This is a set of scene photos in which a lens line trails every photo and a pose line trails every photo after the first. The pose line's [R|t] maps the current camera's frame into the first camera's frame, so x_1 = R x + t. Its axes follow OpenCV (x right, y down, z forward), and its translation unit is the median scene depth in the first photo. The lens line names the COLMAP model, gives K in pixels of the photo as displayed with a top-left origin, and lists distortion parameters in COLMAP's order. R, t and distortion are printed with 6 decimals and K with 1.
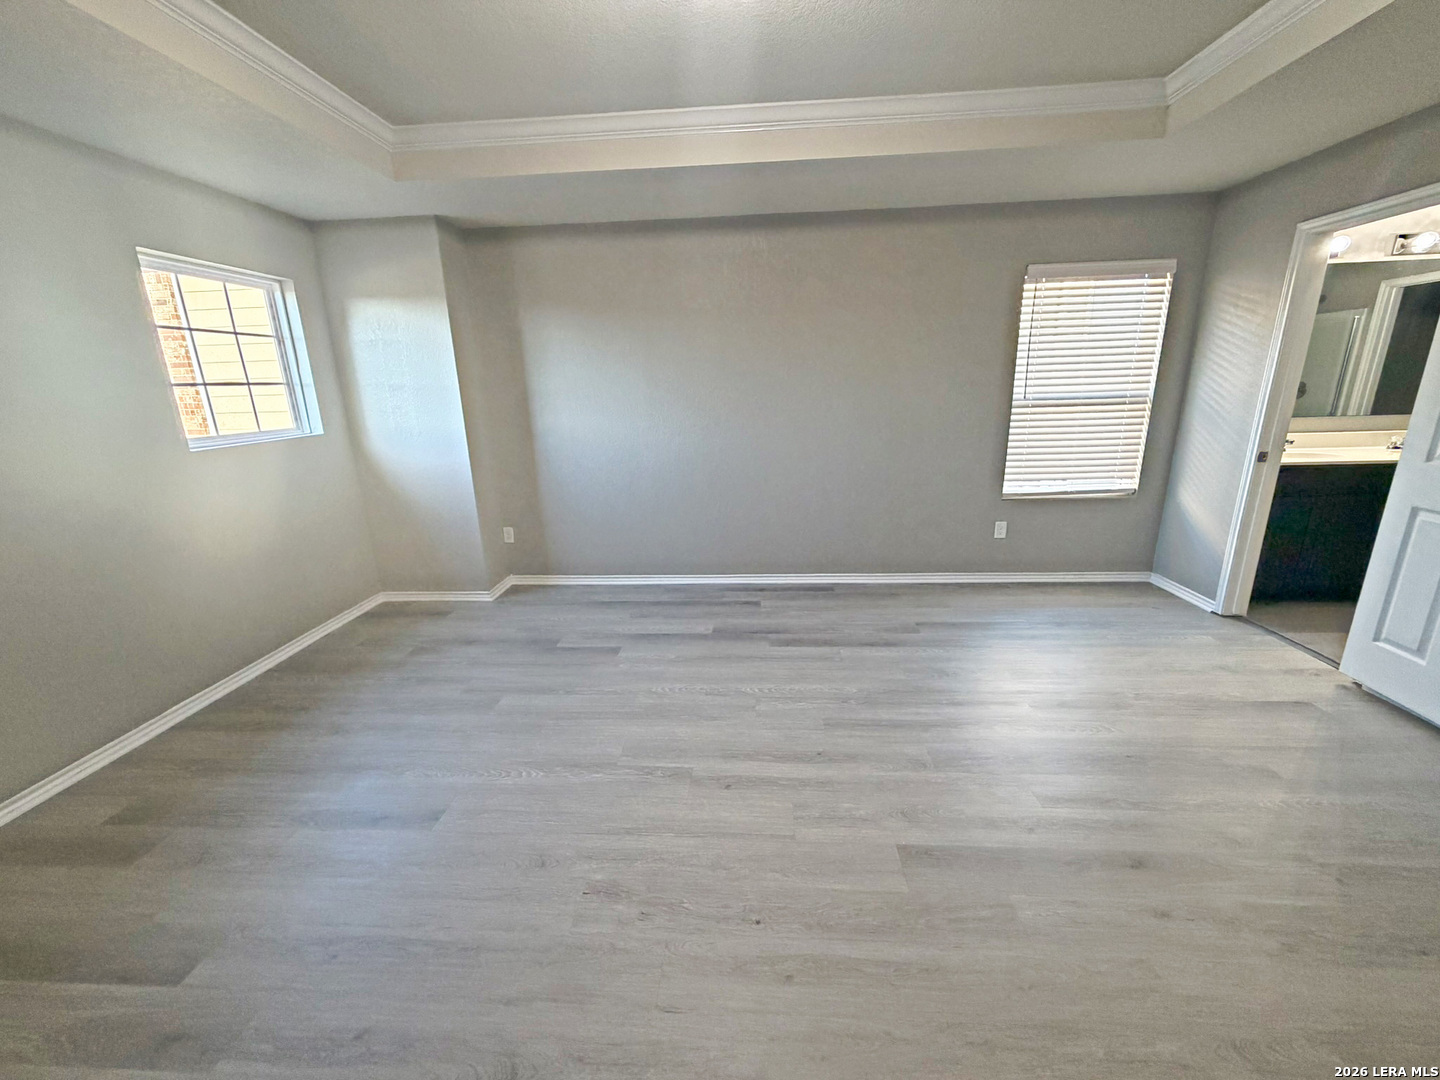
lens RADIAL K [[581.0, 0, 725.7], [0, 581.0, 540.1], [0, 0, 1]] dist [-0.000623, 0.000600]
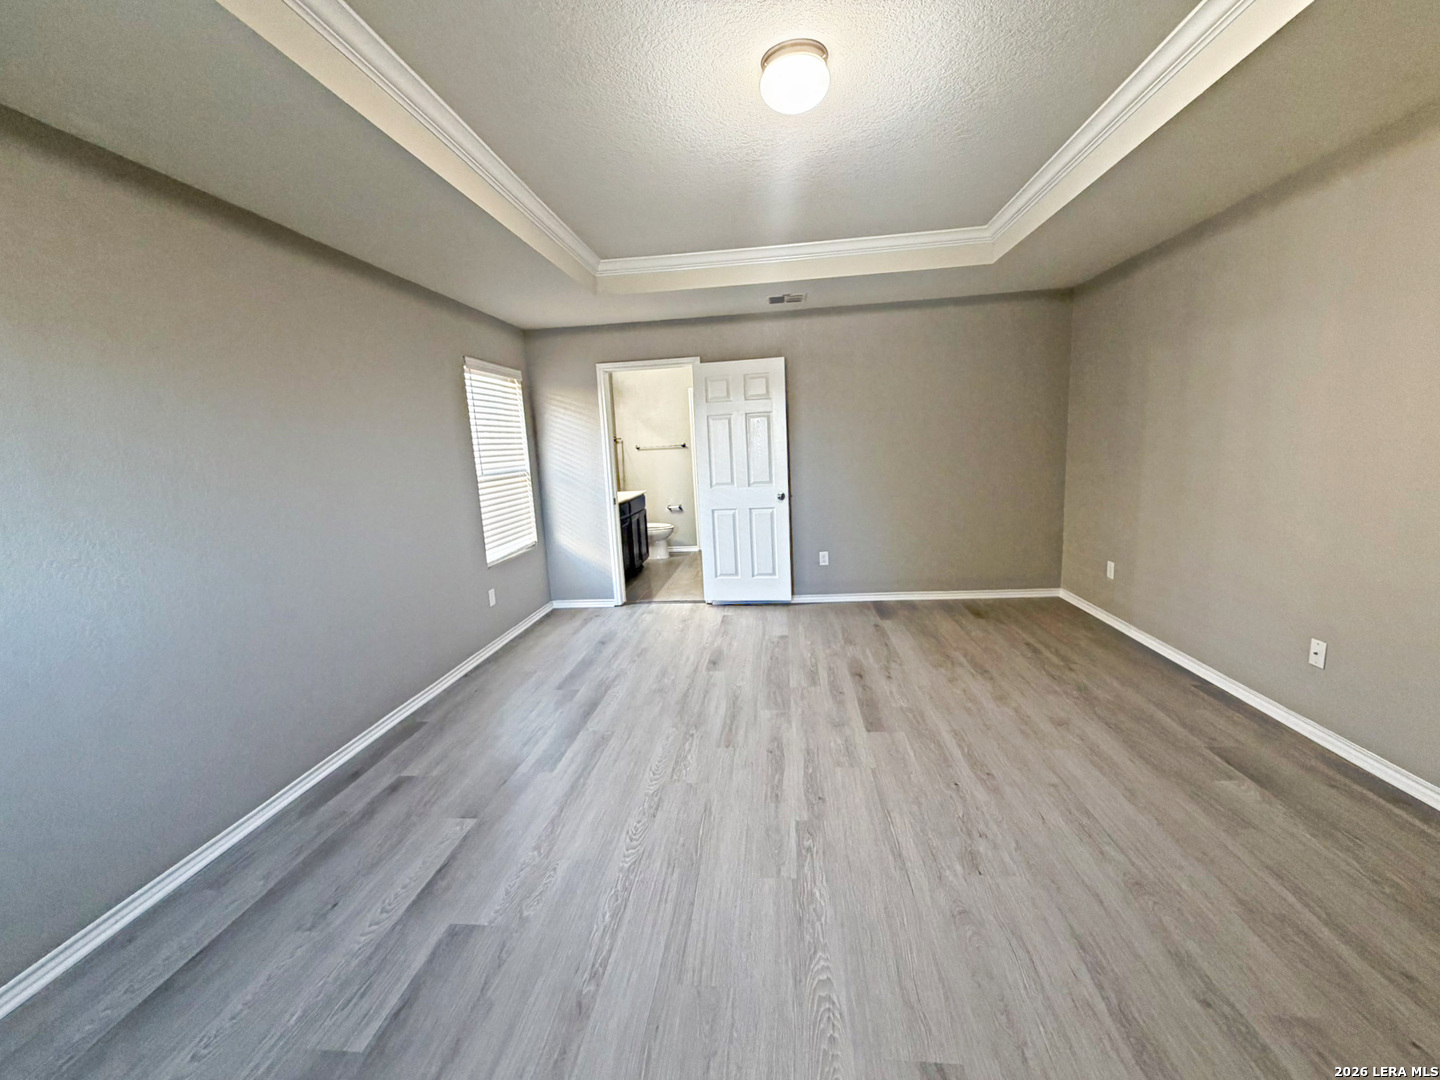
lens RADIAL K [[581.0, 0, 722.5], [0, 581.0, 537.0], [0, 0, 1]] dist [-0.000623, 0.000600]
pose [[0.041368, -0.131923, 0.990396, -0.642966], [0.307017, 0.944966, 0.113048, -0.136068], [-0.950805, 0.299392, 0.079594, 0.601324]]
